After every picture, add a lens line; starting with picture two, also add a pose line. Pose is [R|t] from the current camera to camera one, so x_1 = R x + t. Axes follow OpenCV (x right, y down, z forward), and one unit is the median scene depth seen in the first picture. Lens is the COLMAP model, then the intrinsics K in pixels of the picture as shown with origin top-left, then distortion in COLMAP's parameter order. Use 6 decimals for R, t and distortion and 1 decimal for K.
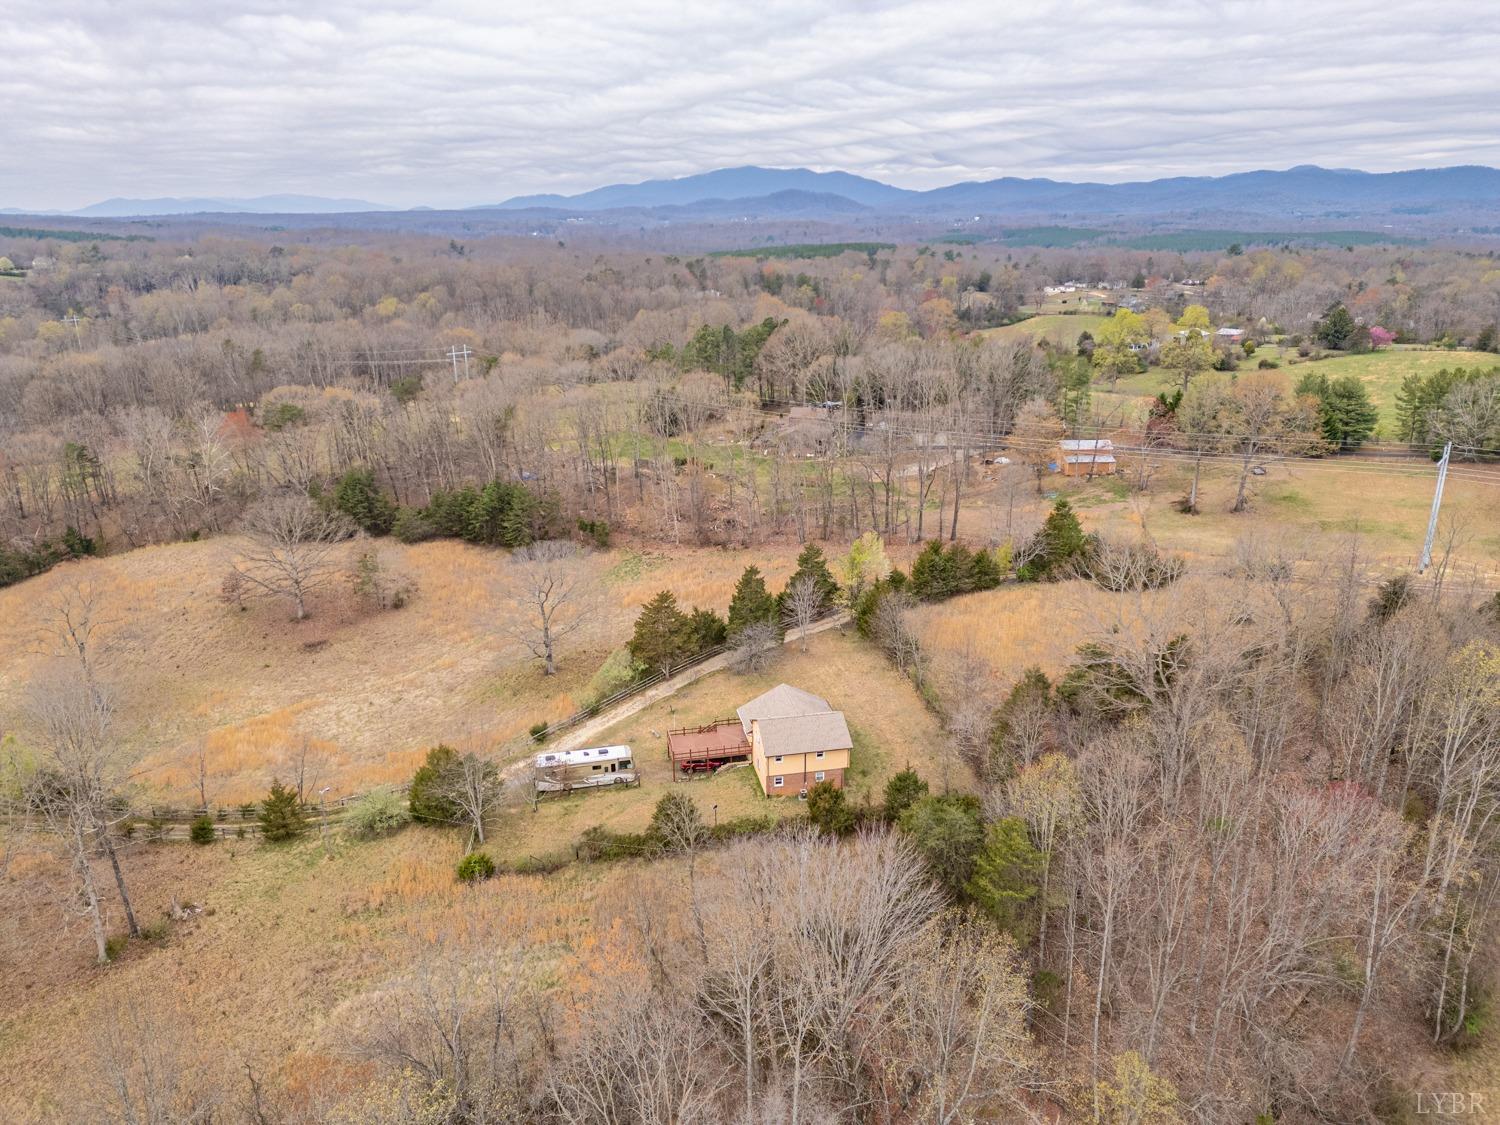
lens RADIAL K [[1046.6, 0, 744.2], [0, 1046.6, 565.5], [0, 0, 1]] dist [0.067035, -0.055656]
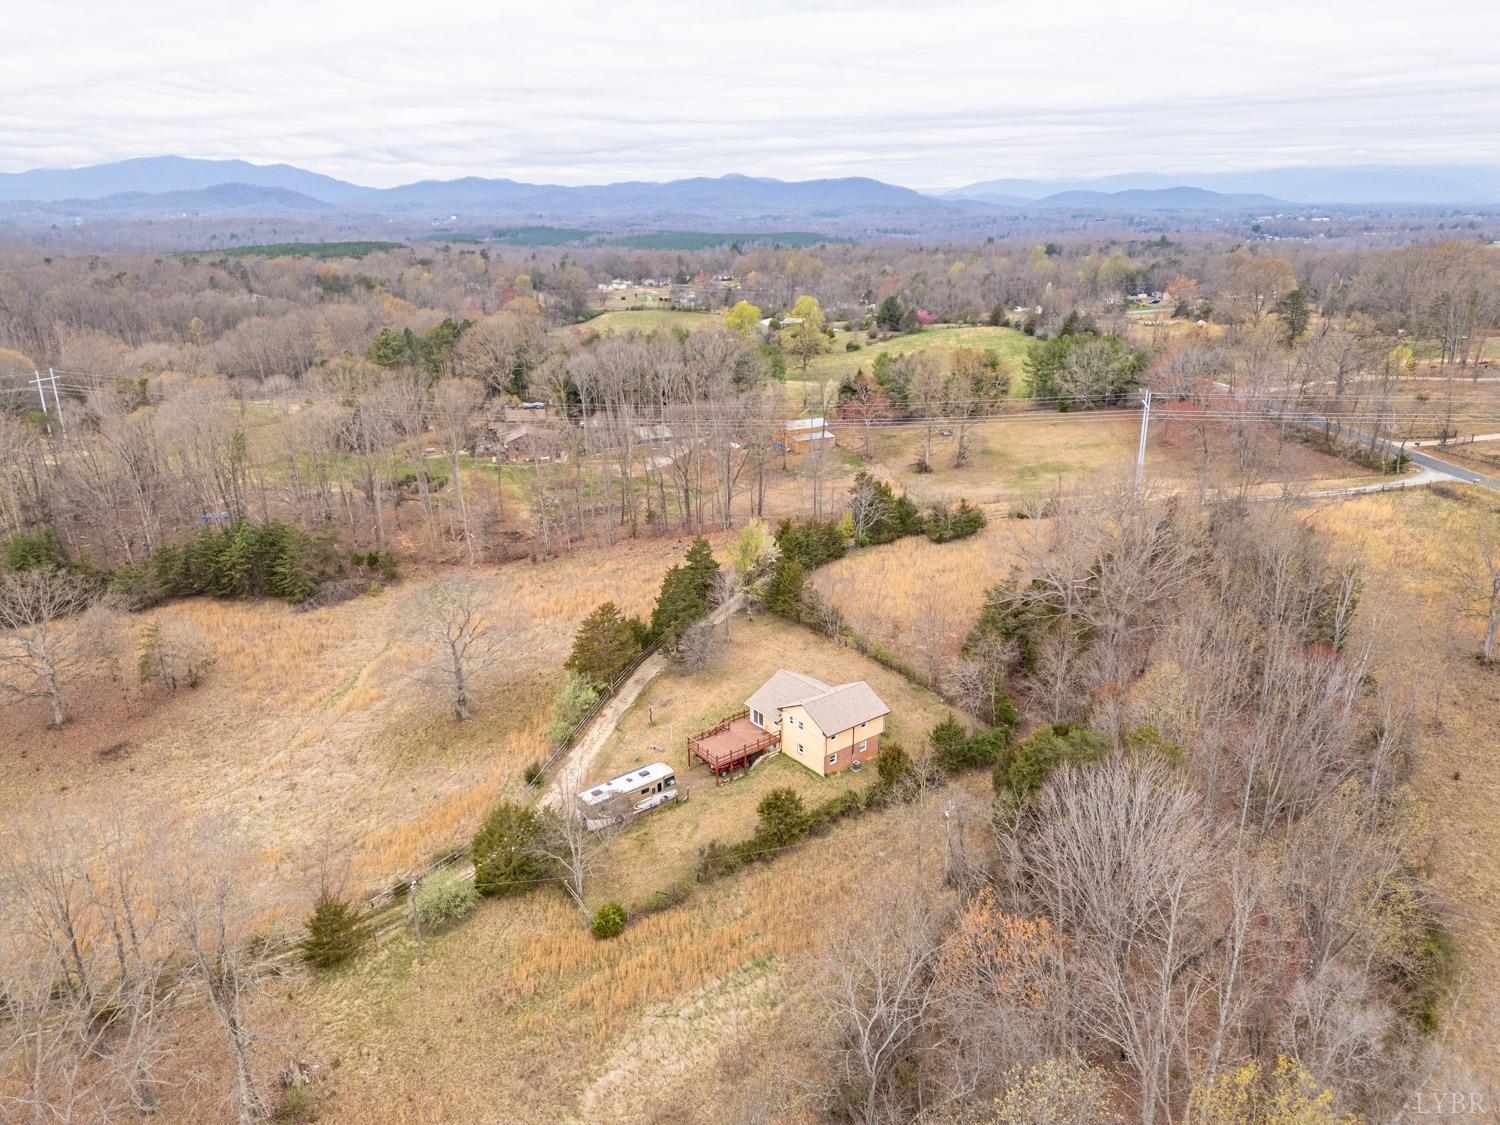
lens RADIAL K [[1046.6, 0, 748.0], [0, 1046.6, 566.5], [0, 0, 1]] dist [0.067035, -0.055656]
pose [[0.886937, -0.145935, 0.438231, -0.251161], [0.145526, 0.988745, 0.034729, -0.015435], [-0.438367, 0.032971, 0.898191, 0.057361]]
